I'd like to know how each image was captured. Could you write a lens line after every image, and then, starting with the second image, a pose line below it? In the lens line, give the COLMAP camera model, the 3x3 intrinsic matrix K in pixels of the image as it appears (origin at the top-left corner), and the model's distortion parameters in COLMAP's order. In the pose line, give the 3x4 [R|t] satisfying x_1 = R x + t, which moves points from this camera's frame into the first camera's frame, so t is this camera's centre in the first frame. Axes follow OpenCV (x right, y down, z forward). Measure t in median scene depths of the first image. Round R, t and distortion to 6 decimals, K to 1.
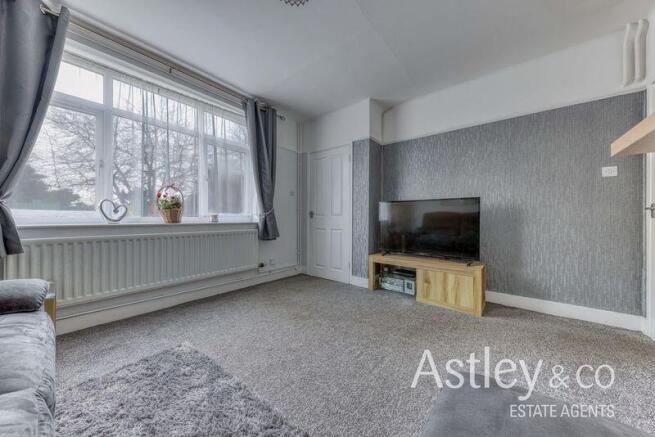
lens RADIAL K [[221.8, 0, 327.5], [0, 221.8, 218.5], [0, 0, 1]] dist [0.000087, -0.000010]
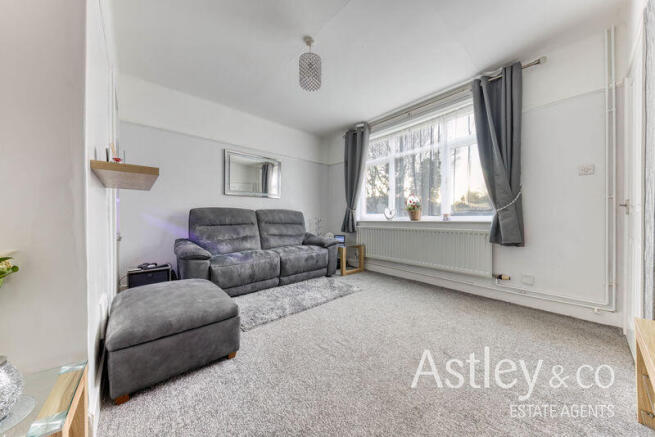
lens RADIAL K [[221.8, 0, 327.5], [0, 221.8, 218.5], [0, 0, 1]] dist [0.000087, -0.000010]
pose [[-0.181665, -0.003223, -0.983355, 0.745140], [-0.001055, 0.999995, -0.003083, 0.011318], [0.983360, 0.000478, -0.181668, 0.699504]]
